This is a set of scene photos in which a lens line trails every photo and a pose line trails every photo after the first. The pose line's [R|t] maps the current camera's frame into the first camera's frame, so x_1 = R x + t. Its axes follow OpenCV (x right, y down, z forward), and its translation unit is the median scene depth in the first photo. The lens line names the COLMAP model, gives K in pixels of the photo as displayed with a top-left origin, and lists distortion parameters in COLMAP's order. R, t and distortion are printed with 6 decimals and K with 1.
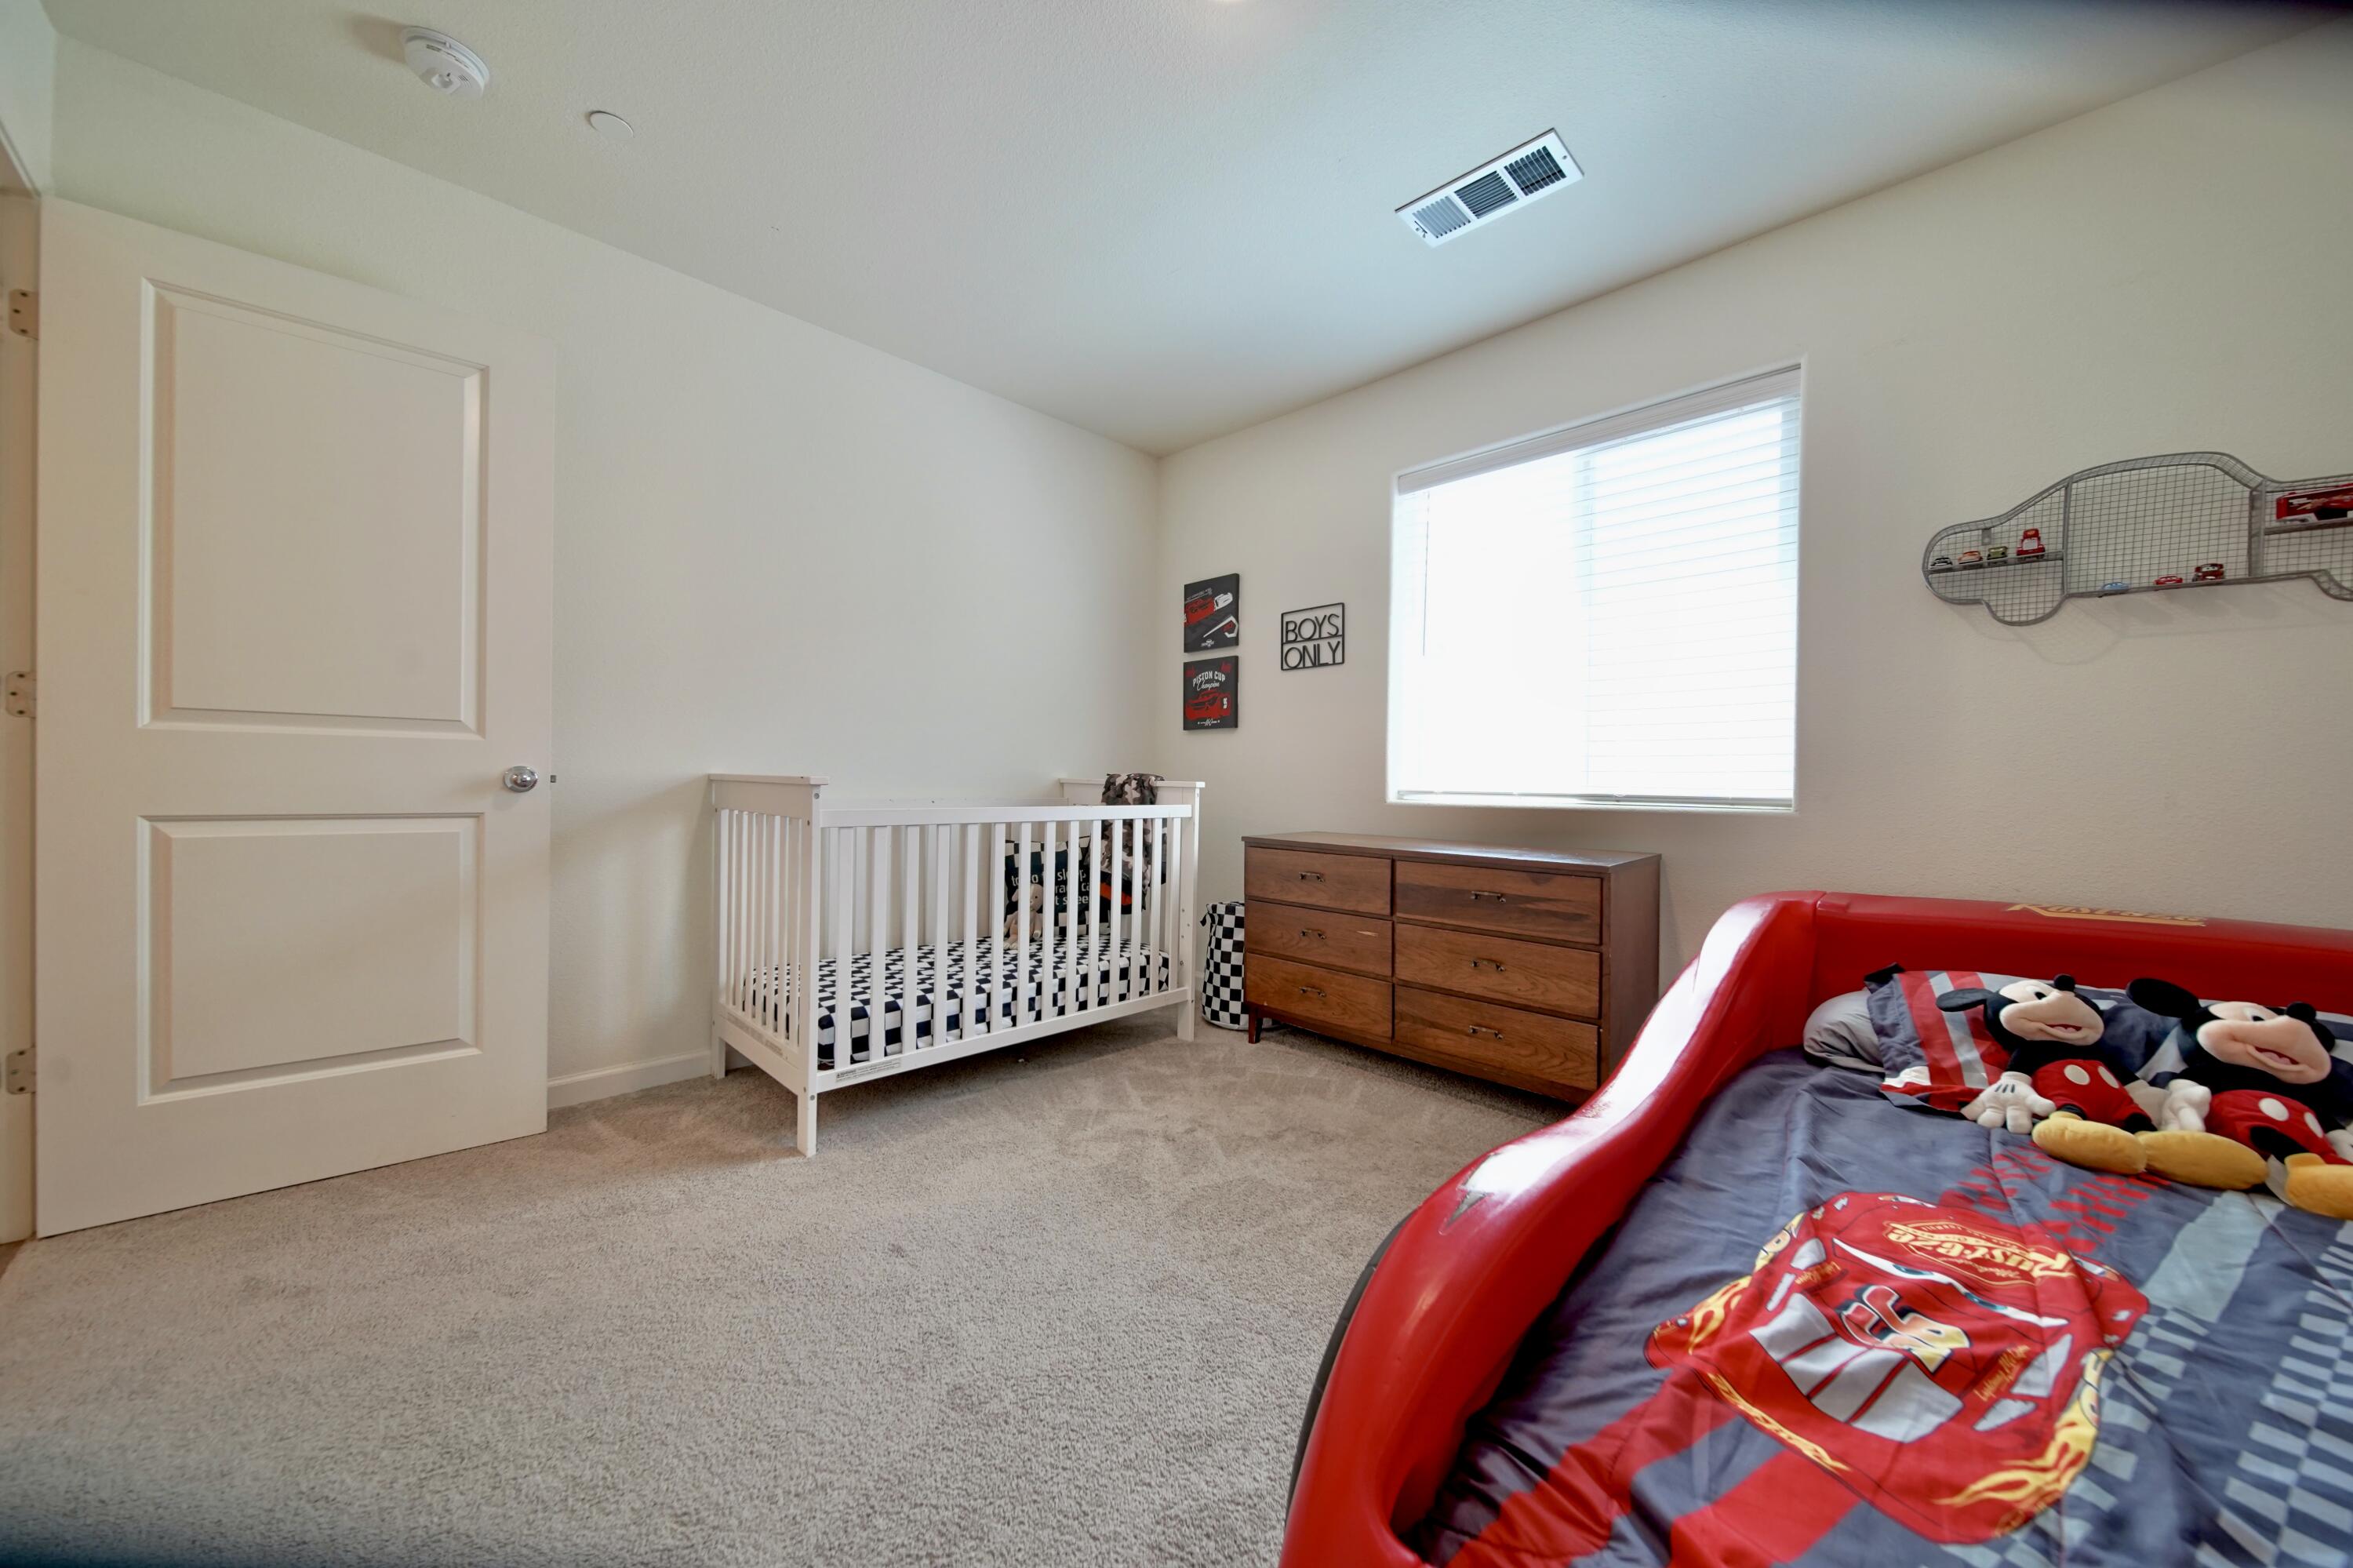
lens RADIAL K [[840.4, 0, 1182.8], [0, 840.4, 785.5], [0, 0, 1]] dist [0.001259, -0.000197]
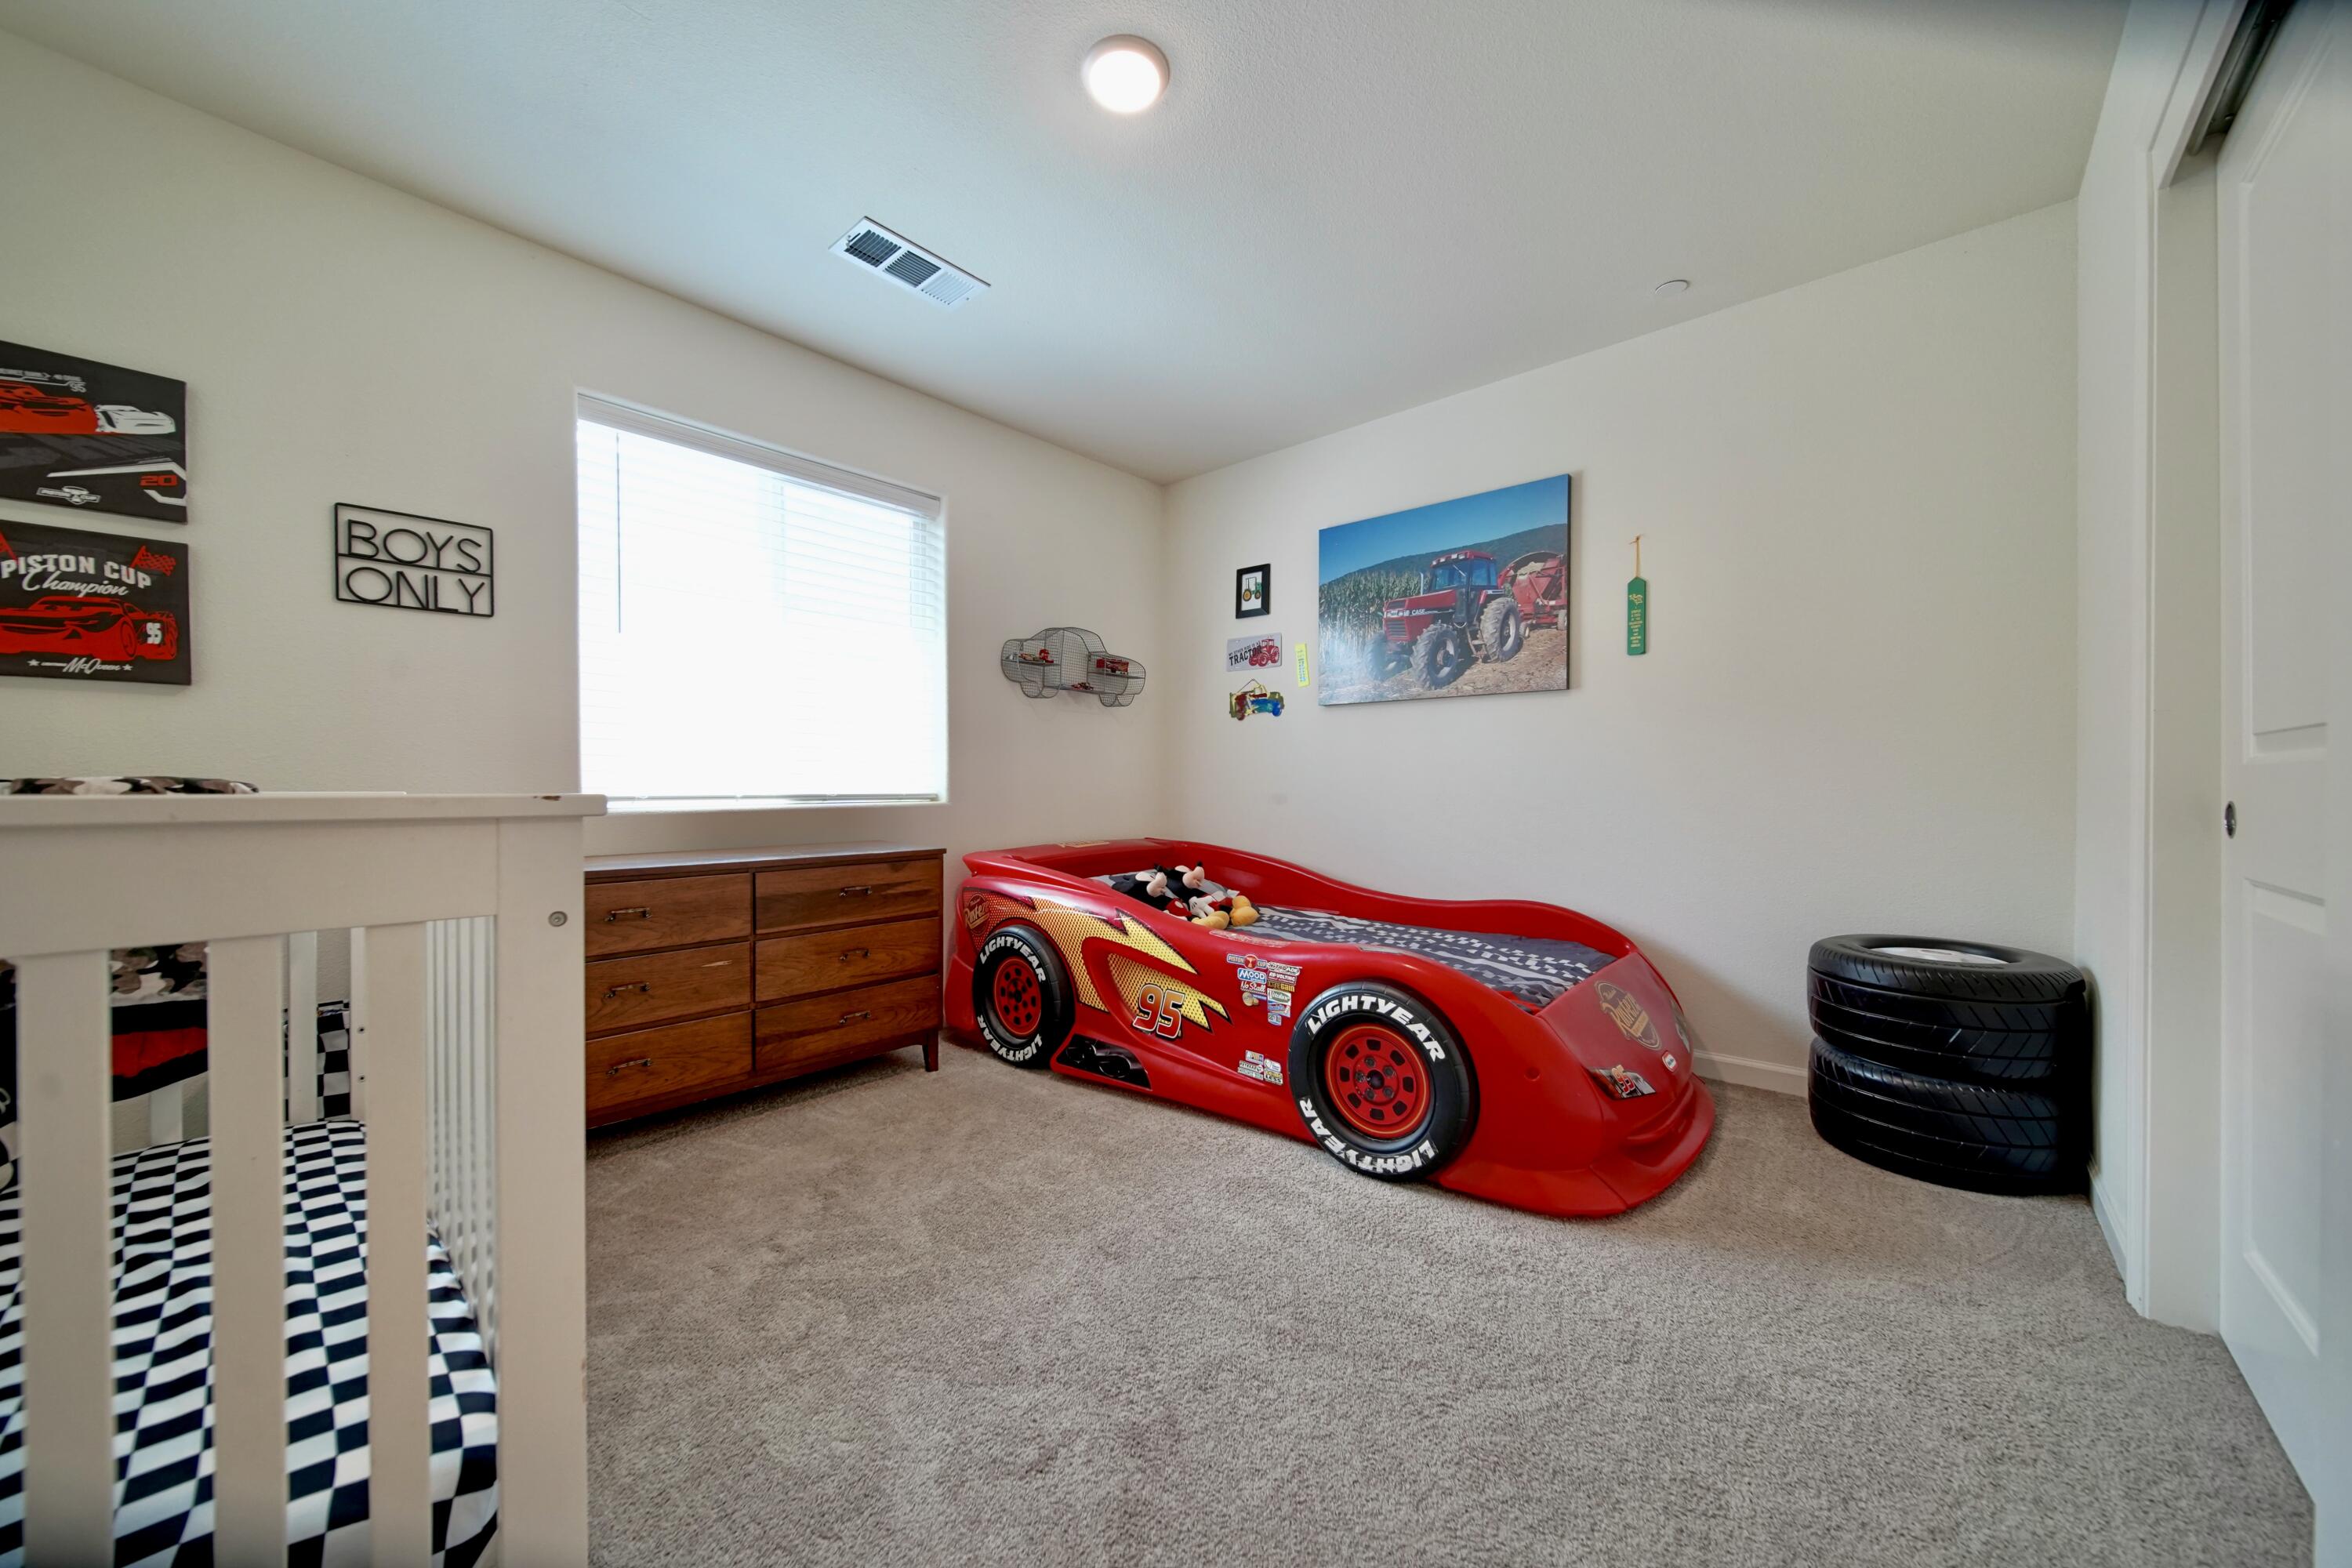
lens RADIAL K [[840.0, 0, 1182.3], [0, 840.0, 785.5], [0, 0, 1]] dist [0.001259, -0.000197]
pose [[-0.073263, -0.014413, 0.997209, -0.621271], [0.010523, 0.999829, 0.015224, -0.012420], [-0.997257, 0.011609, -0.073098, 0.553060]]
